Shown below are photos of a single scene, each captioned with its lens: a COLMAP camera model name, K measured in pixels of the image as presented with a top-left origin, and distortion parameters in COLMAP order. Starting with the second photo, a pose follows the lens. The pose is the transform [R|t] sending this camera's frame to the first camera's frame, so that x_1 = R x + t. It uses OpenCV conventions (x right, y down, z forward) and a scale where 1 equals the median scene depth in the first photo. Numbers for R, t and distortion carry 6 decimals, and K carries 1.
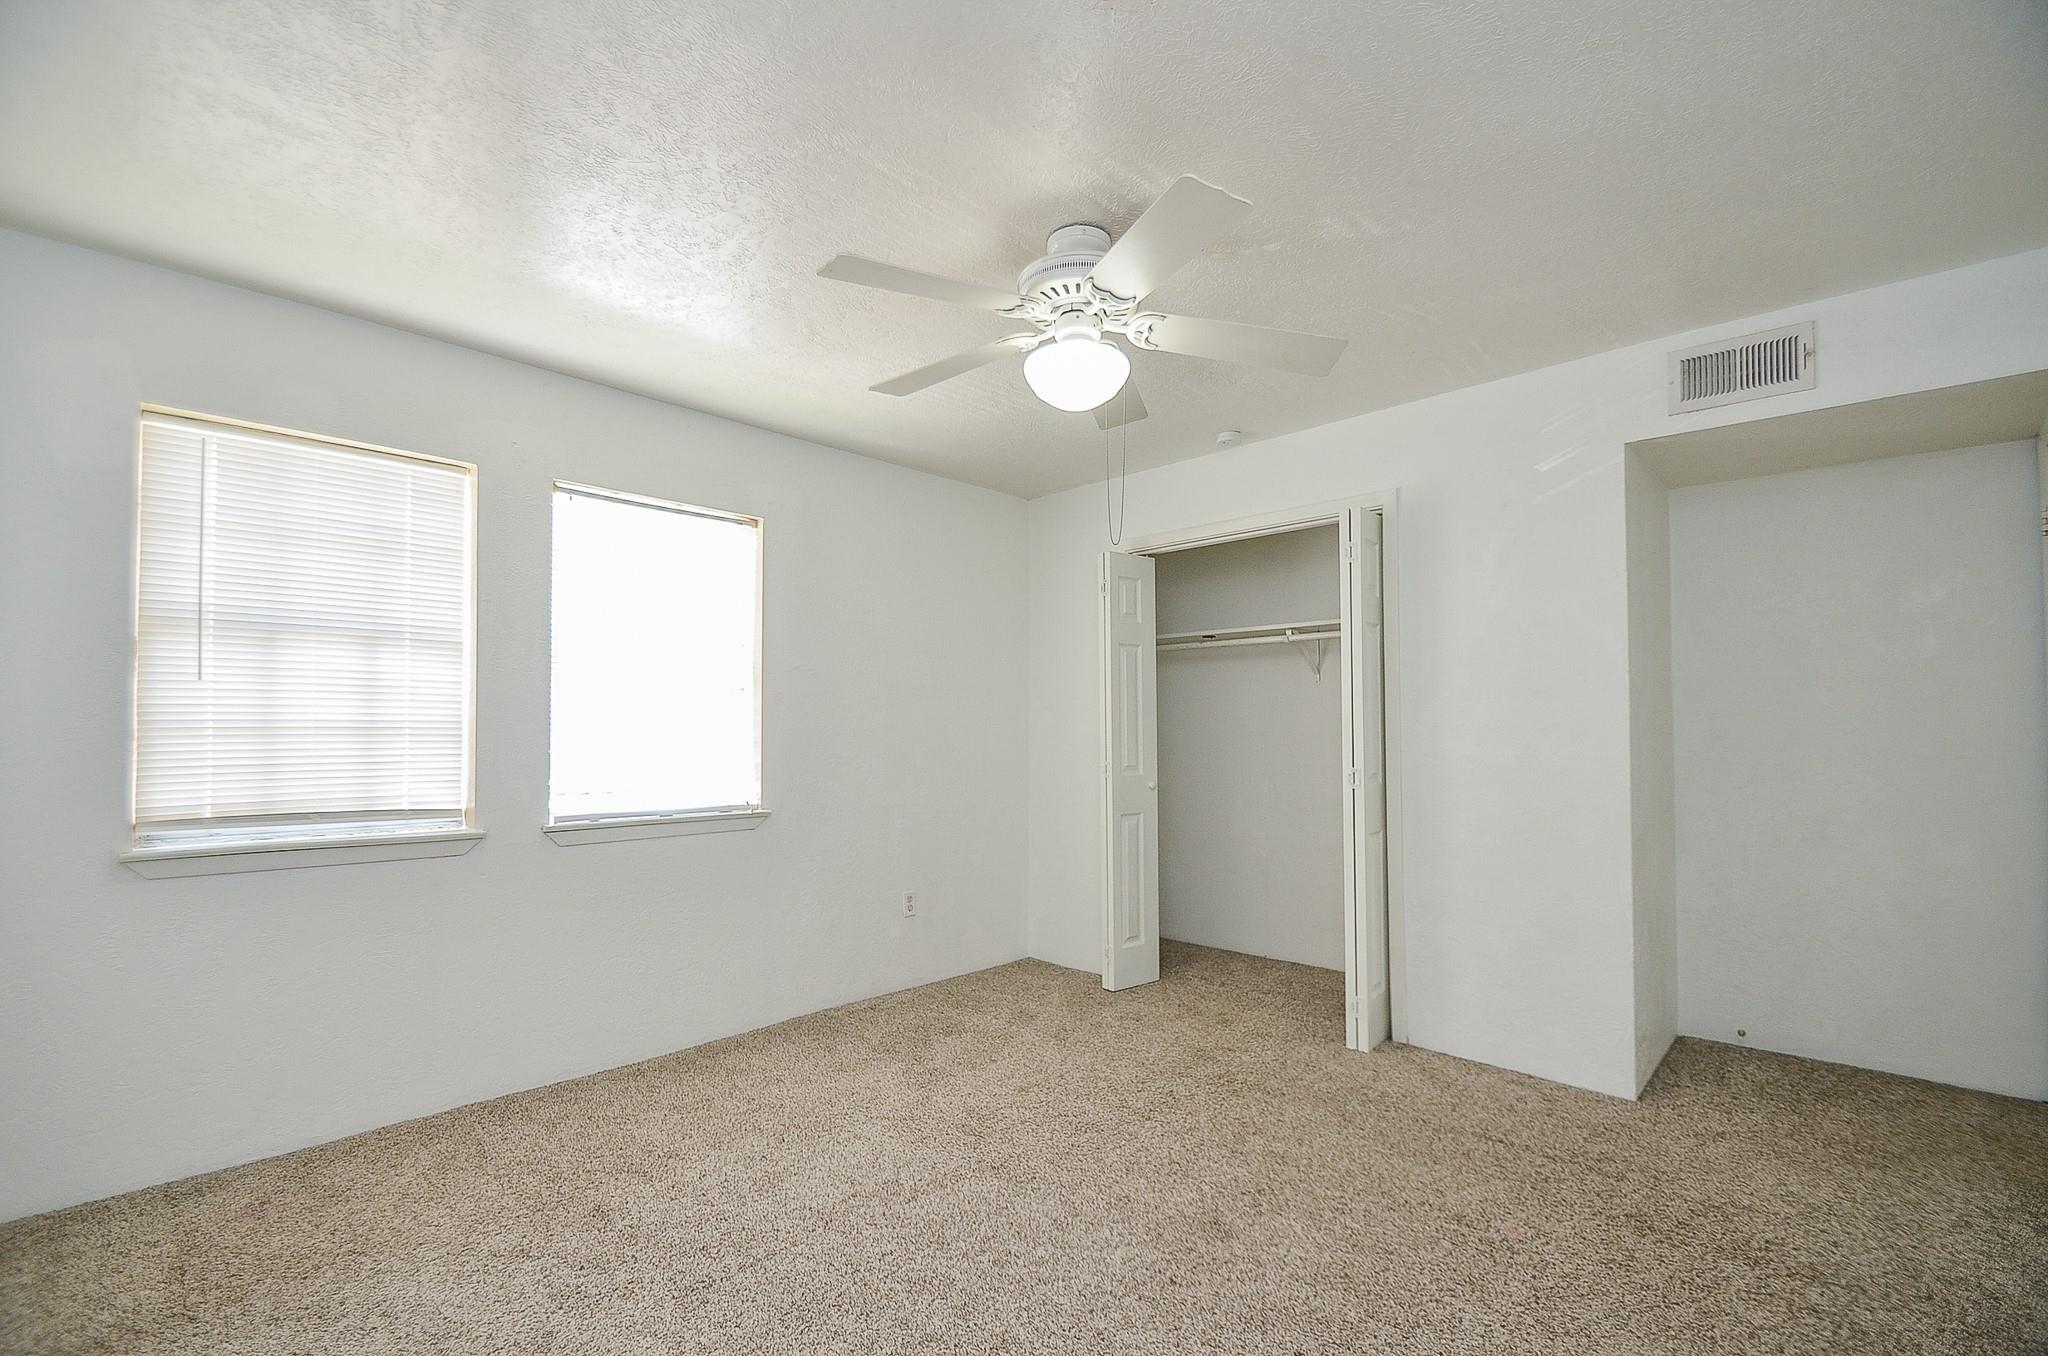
lens RADIAL K [[902.5, 0, 1058.3], [0, 902.5, 713.6], [0, 0, 1]] dist [-0.016375, -0.000382]
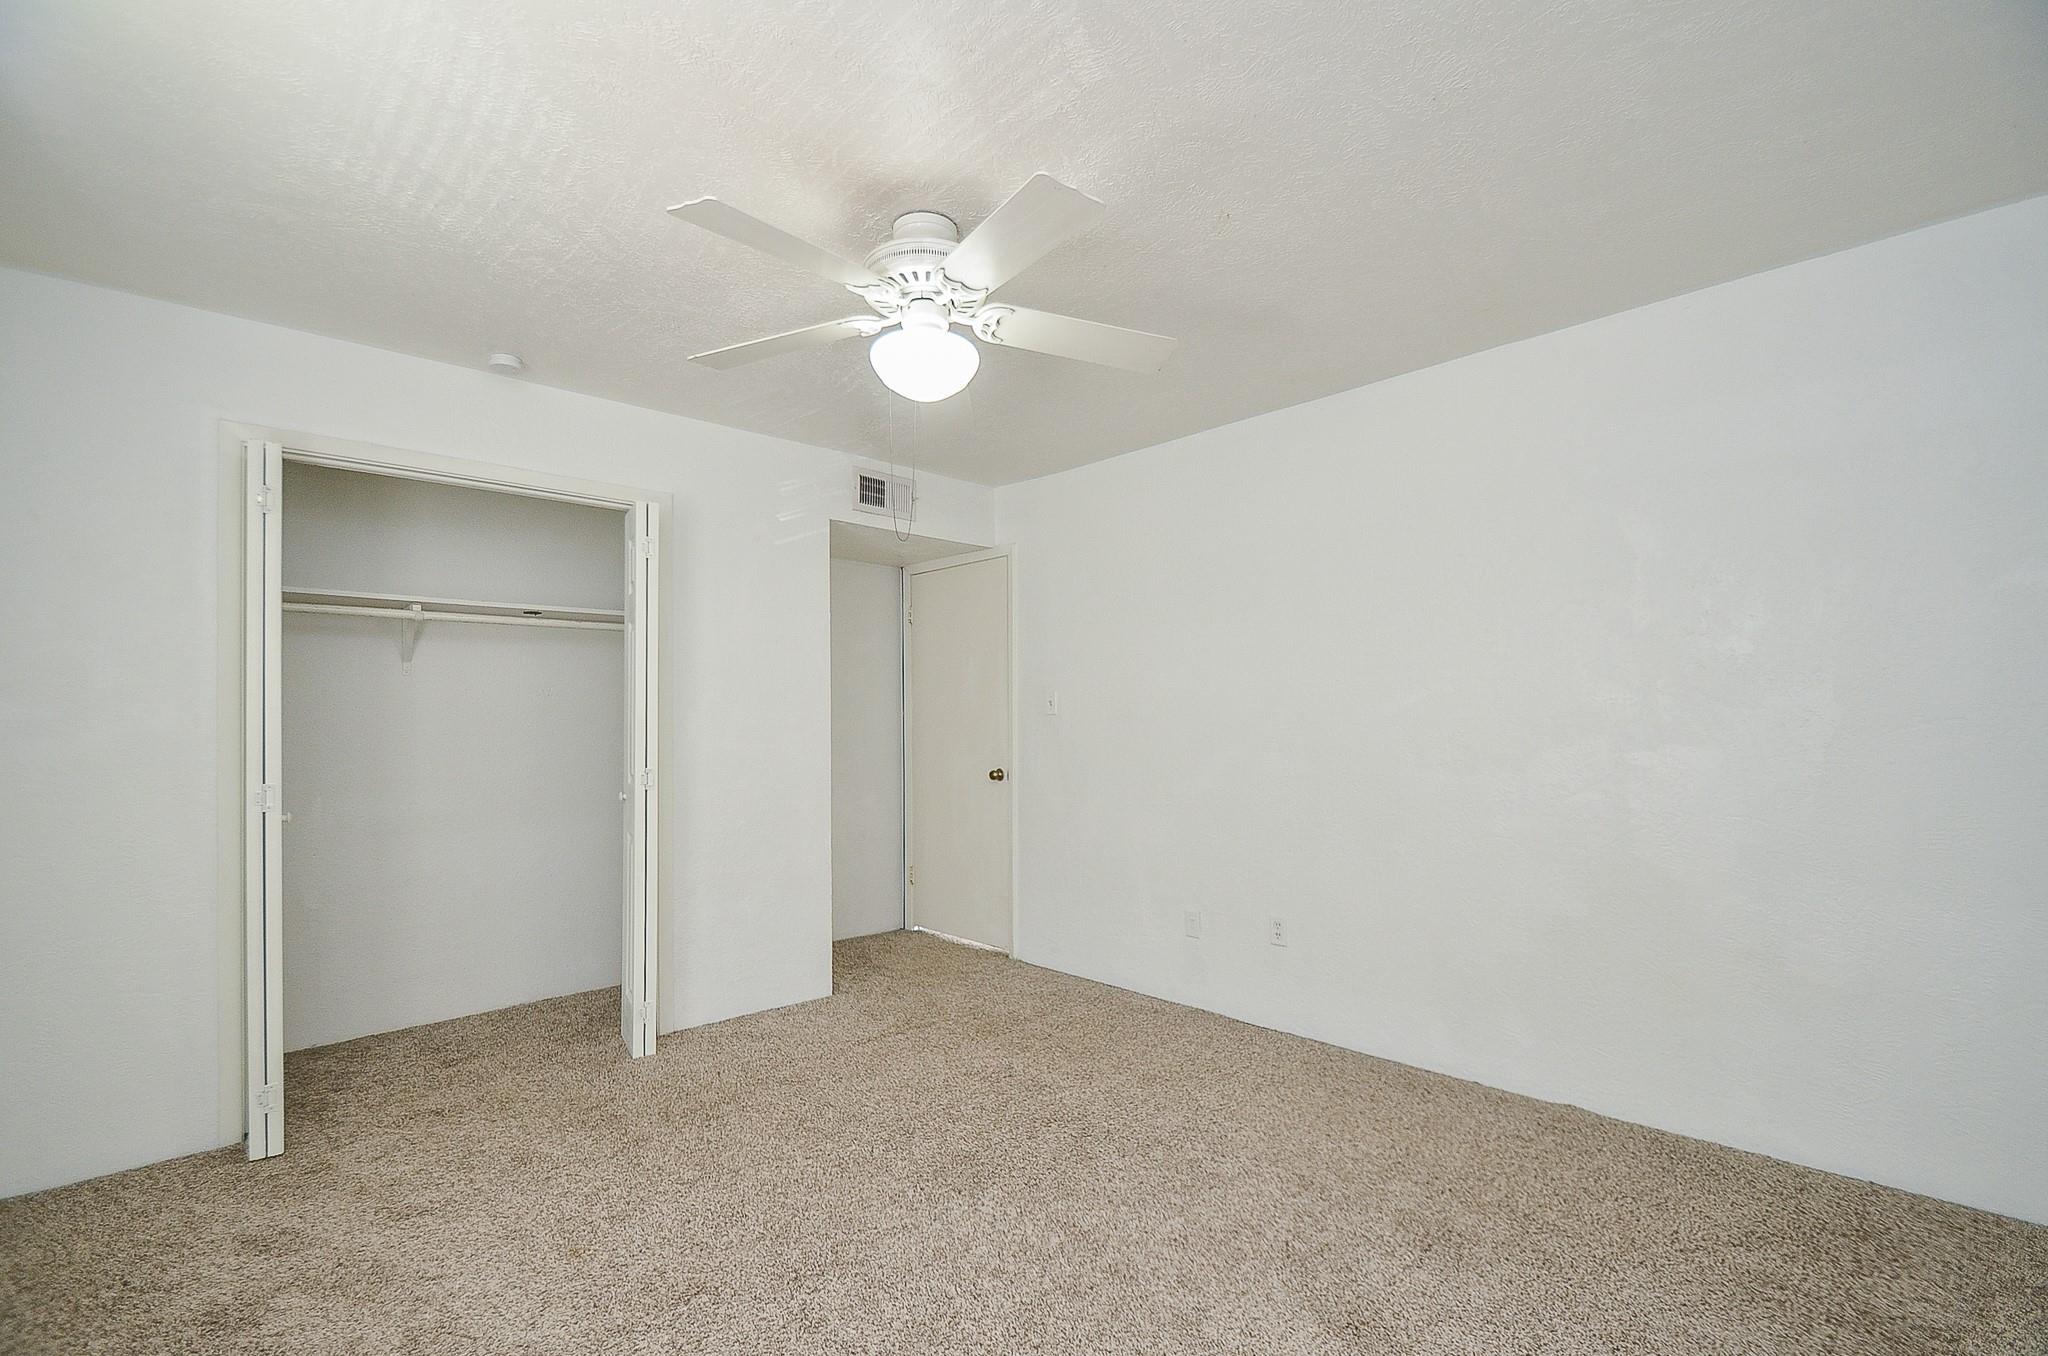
lens RADIAL K [[902.5, 0, 999.6], [0, 902.5, 713.5], [0, 0, 1]] dist [-0.016375, -0.000382]
pose [[0.051075, 0.013924, 0.998598, -0.610439], [-0.006449, 0.999887, -0.013612, 0.011907], [-0.998674, -0.005745, 0.051159, 0.554357]]
